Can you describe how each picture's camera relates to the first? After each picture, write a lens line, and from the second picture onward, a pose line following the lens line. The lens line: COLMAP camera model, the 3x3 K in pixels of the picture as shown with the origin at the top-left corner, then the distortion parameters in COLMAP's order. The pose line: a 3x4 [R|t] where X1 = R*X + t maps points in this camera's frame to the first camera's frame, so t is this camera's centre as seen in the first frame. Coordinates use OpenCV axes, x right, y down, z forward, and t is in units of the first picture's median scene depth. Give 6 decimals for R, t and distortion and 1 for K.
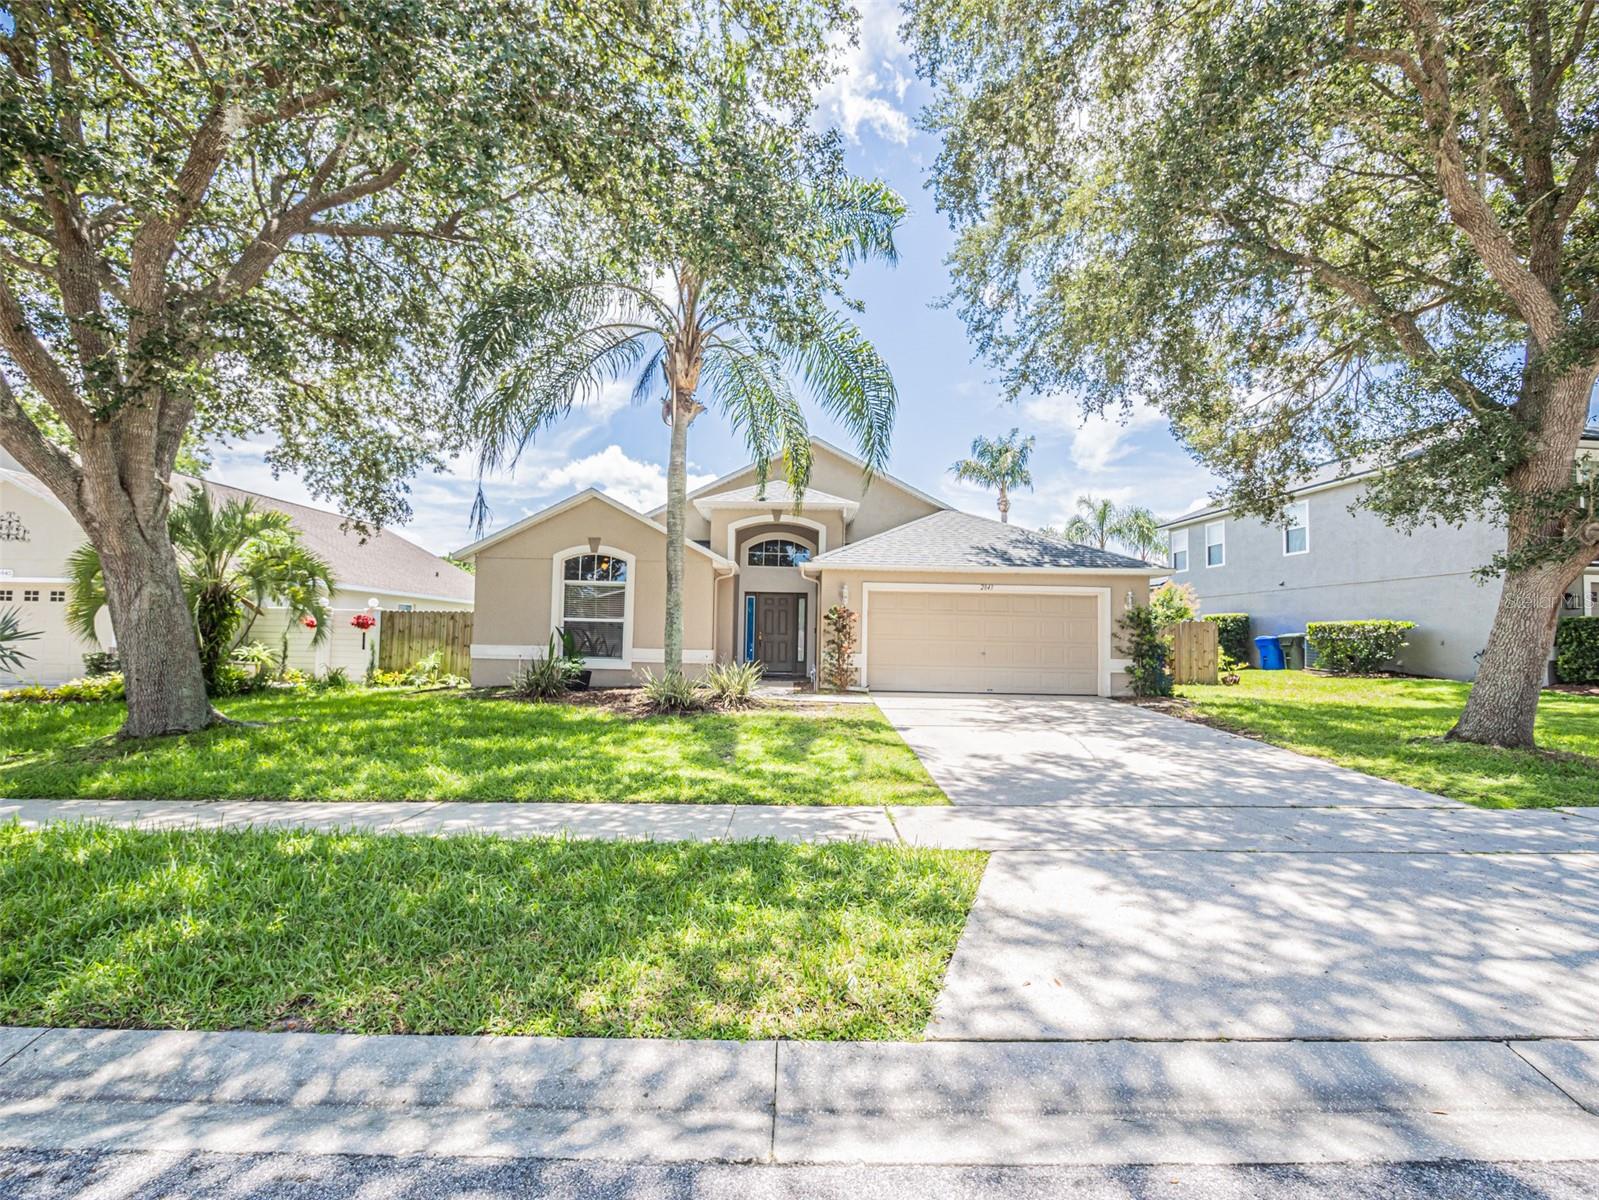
lens RADIAL K [[688.0, 0, 799.5], [0, 688.0, 600.0], [0, 0, 1]] dist [-0.014958, -0.000074]
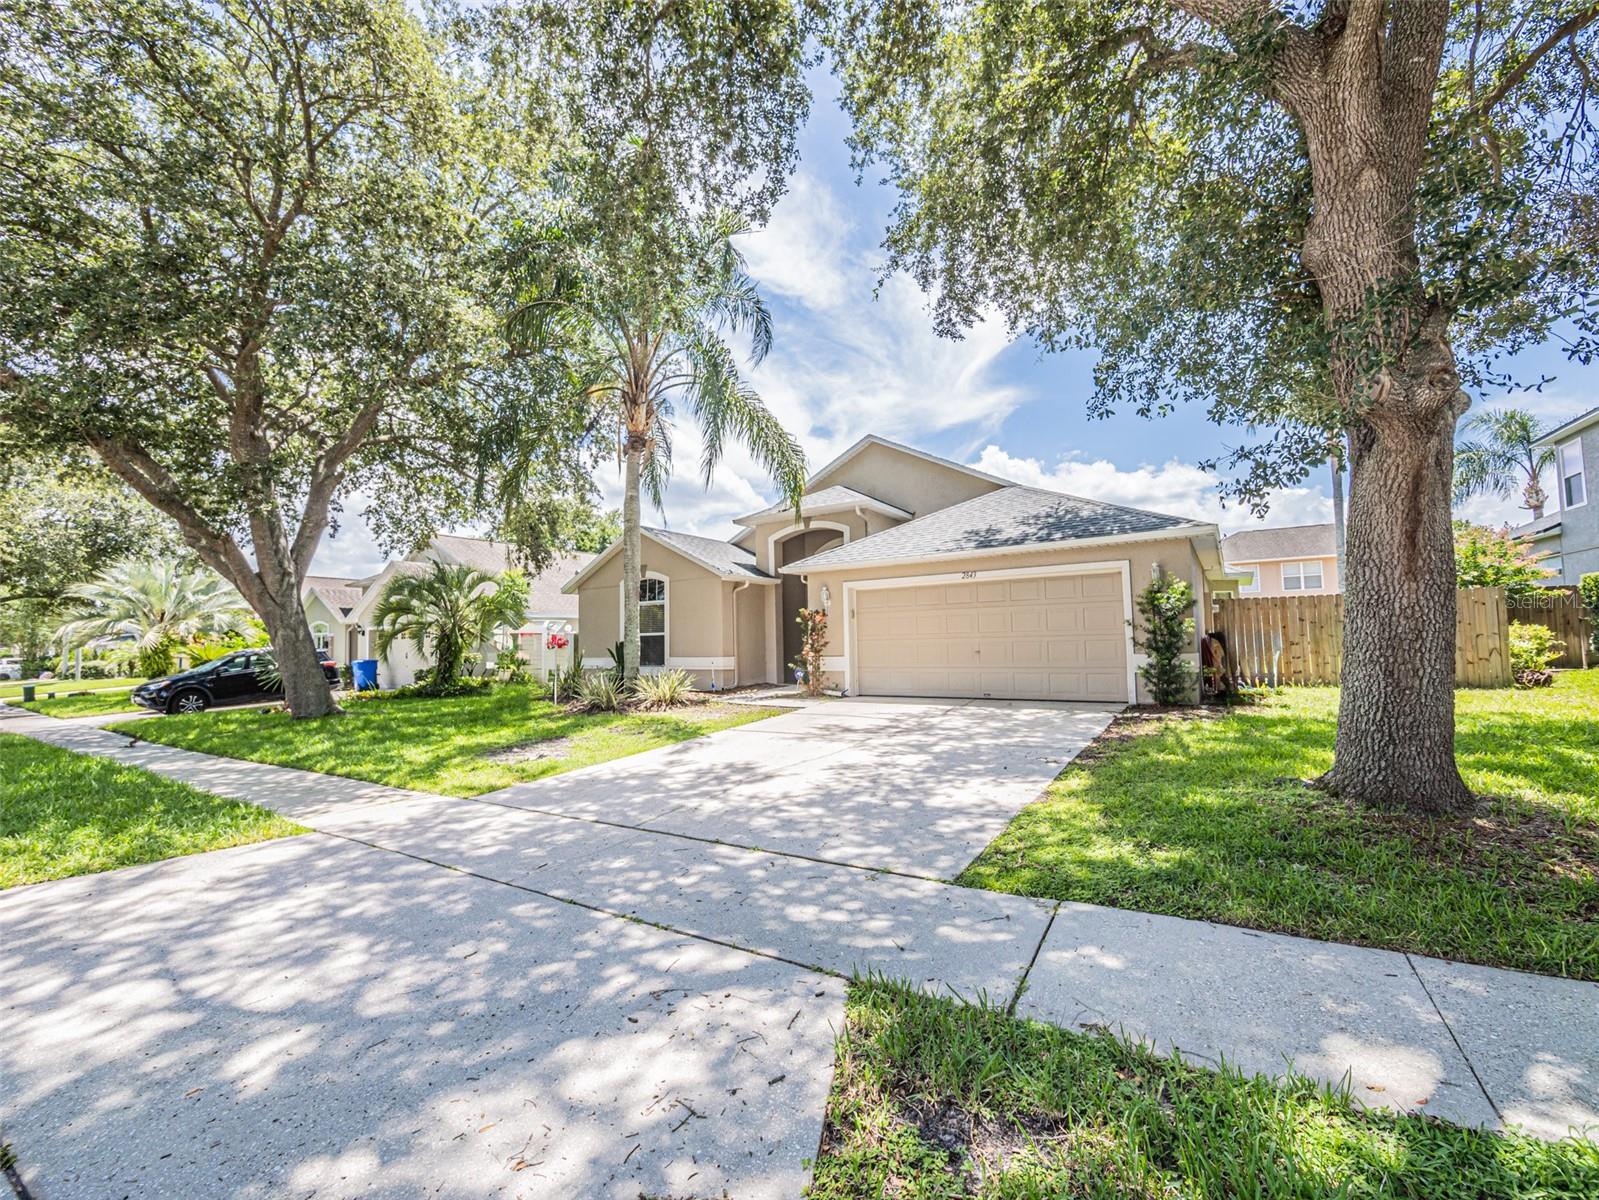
lens RADIAL K [[680.4, 0, 807.3], [0, 680.4, 606.2], [0, 0, 1]] dist [0.010865, 0.000004]
pose [[0.809675, -0.067967, -0.582929, 0.658033], [0.071714, 0.997286, -0.016670, 0.021376], [0.582480, -0.028307, 0.812352, 0.205738]]
